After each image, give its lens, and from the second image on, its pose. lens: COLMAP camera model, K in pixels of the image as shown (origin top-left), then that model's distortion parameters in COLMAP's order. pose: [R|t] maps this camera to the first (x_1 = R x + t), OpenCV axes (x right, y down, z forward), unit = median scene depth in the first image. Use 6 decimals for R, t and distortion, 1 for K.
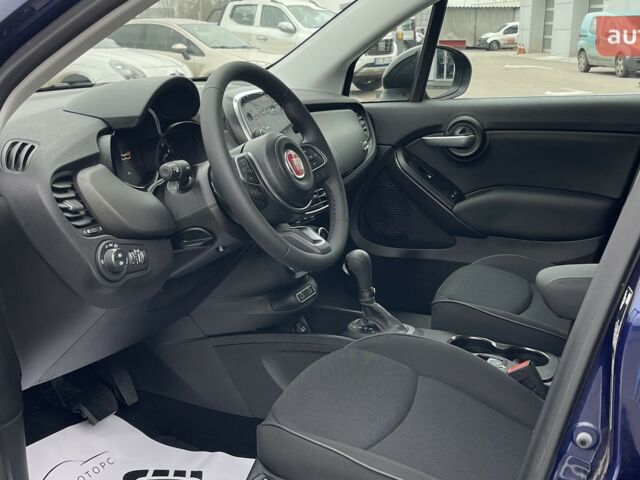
lens RADIAL K [[872.9, 0, 315.8], [0, 872.9, 238.0], [0, 0, 1]] dist [0.053066, 0.000000]
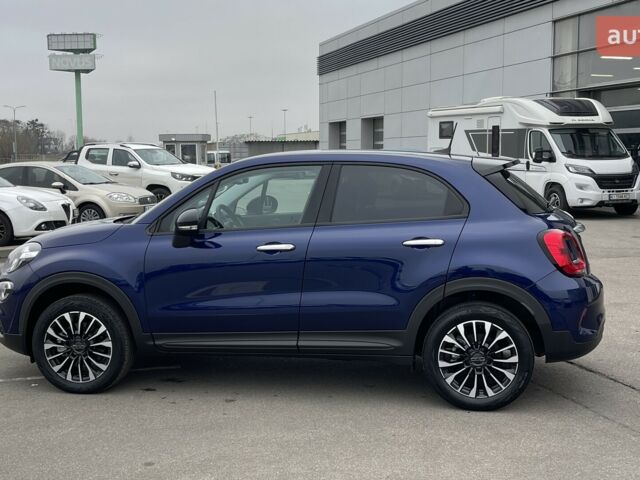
lens RADIAL K [[872.9, 0, 321.8], [0, 872.9, 242.9], [0, 0, 1]] dist [0.053066, 0.000000]
pose [[0.976256, -0.029320, 0.214624, -0.041732], [0.057687, 0.990208, -0.127122, 0.042284], [-0.208796, 0.136485, 0.968389, -0.248261]]
